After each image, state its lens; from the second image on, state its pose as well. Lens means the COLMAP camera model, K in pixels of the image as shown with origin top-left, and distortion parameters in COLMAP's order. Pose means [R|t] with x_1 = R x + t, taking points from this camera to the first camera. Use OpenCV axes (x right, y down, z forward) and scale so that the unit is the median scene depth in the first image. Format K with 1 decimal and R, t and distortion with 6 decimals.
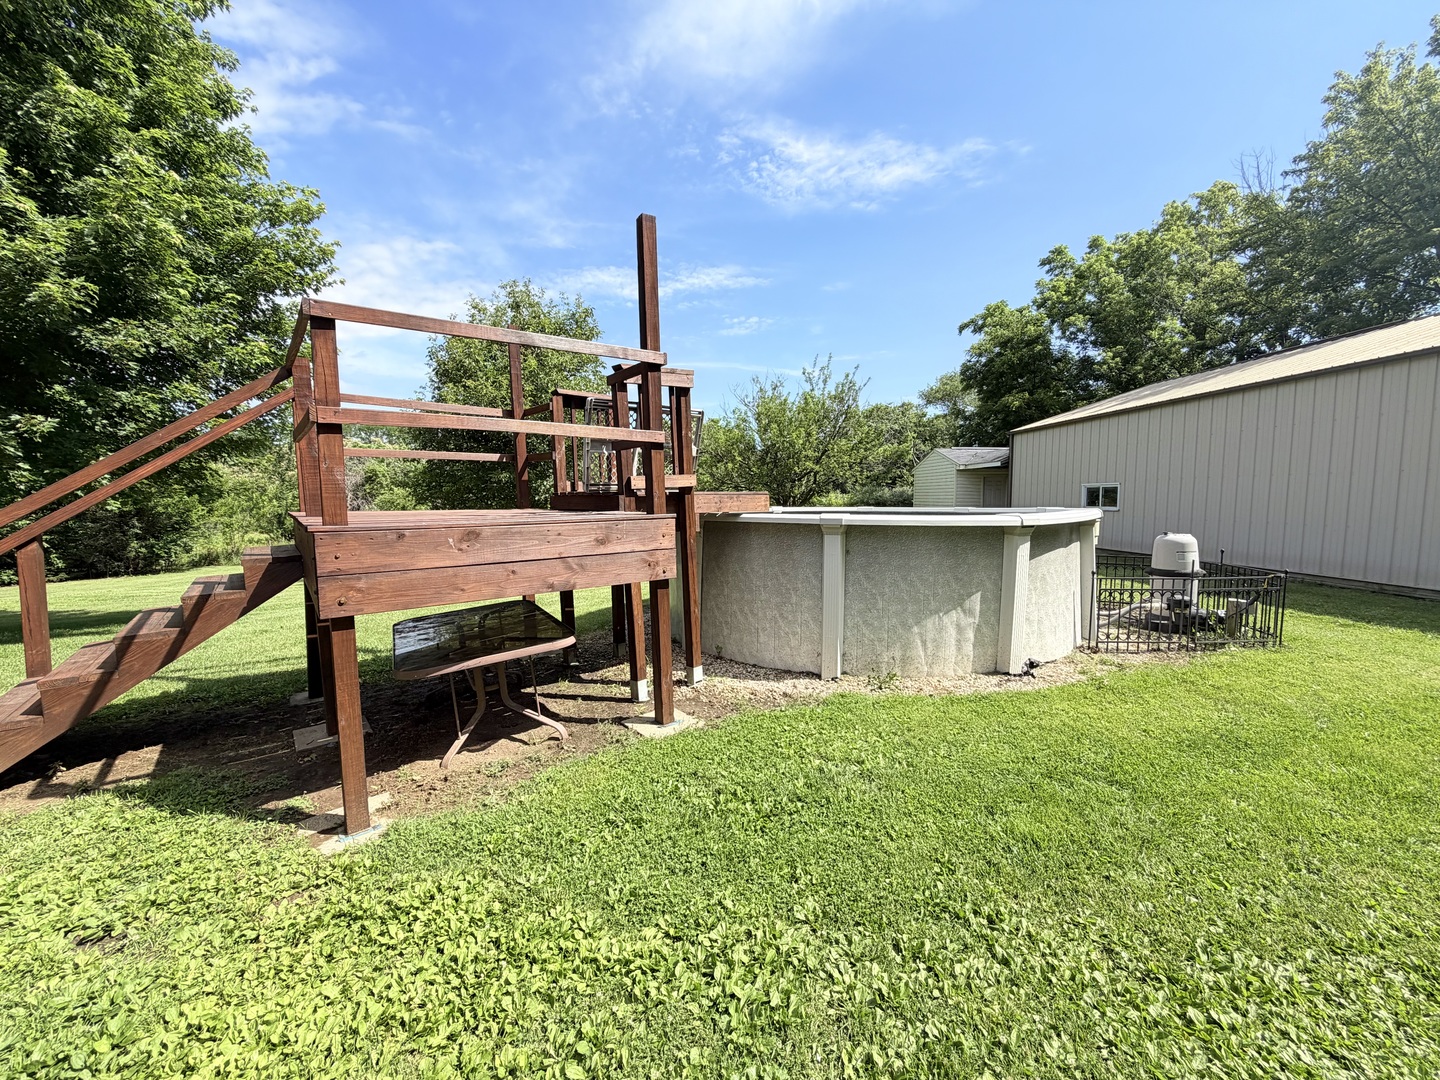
lens RADIAL K [[563.6, 0, 720.0], [0, 563.6, 540.0], [0, 0, 1]] dist [-0.006549, 0.000133]
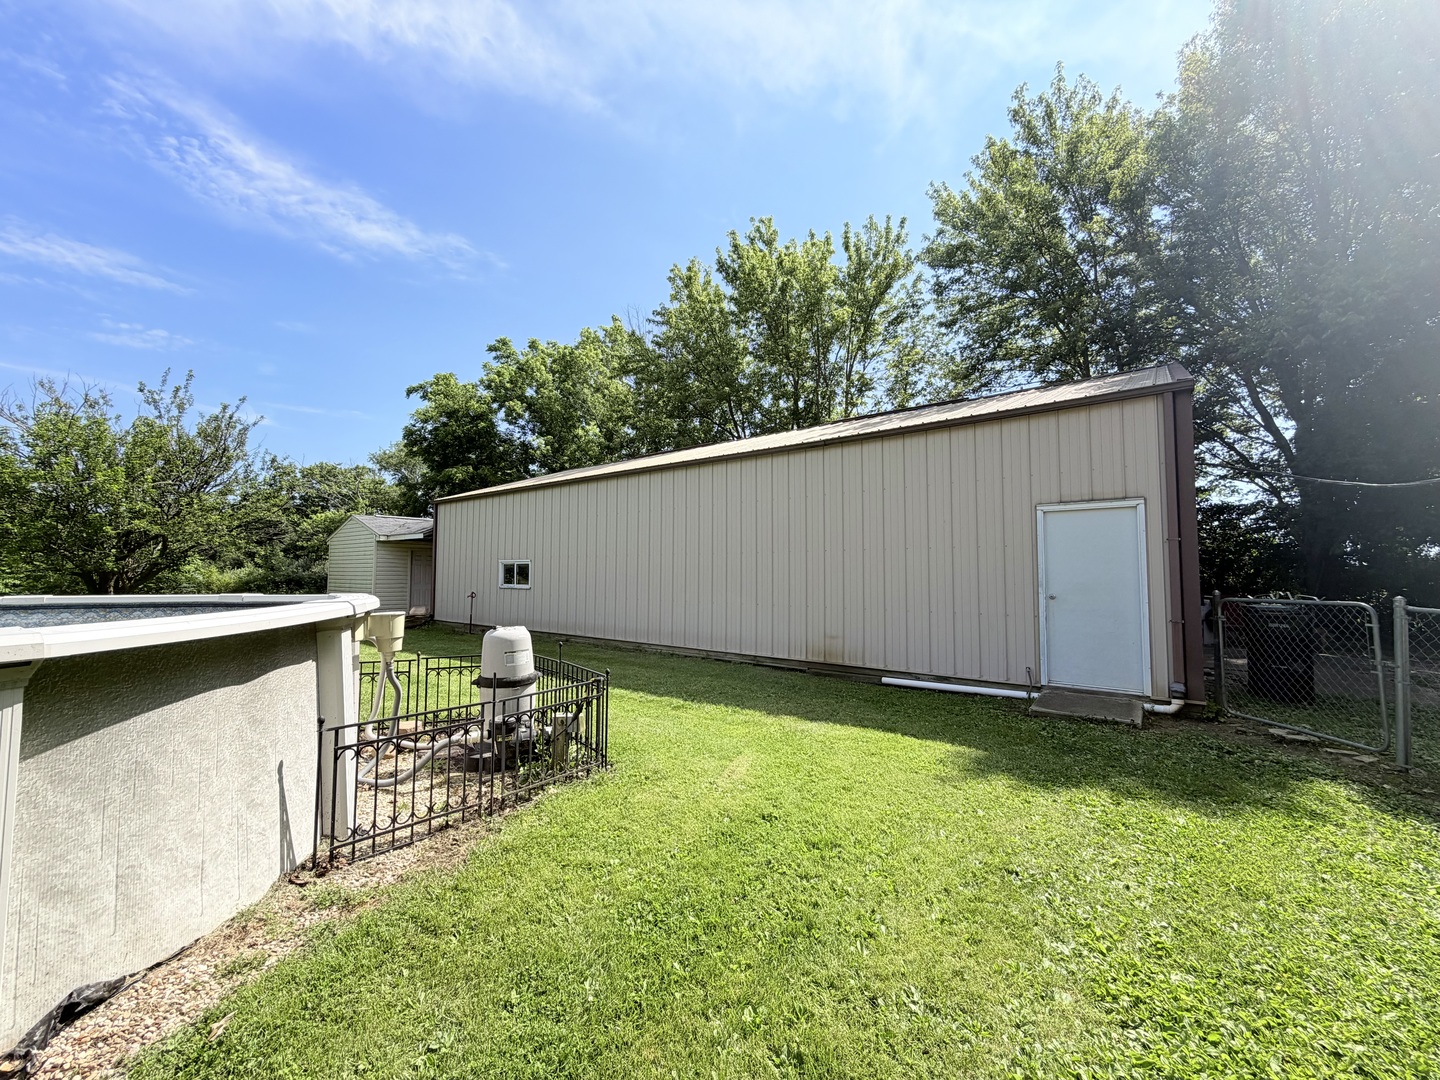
lens RADIAL K [[568.4, 0, 713.3], [0, 568.4, 542.1], [0, 0, 1]] dist [0.000076, 0.000086]
pose [[0.663122, 0.044894, 0.747164, 0.097515], [0.053402, 0.992818, -0.107050, -0.004727], [-0.746604, 0.110888, 0.655962, 0.055313]]
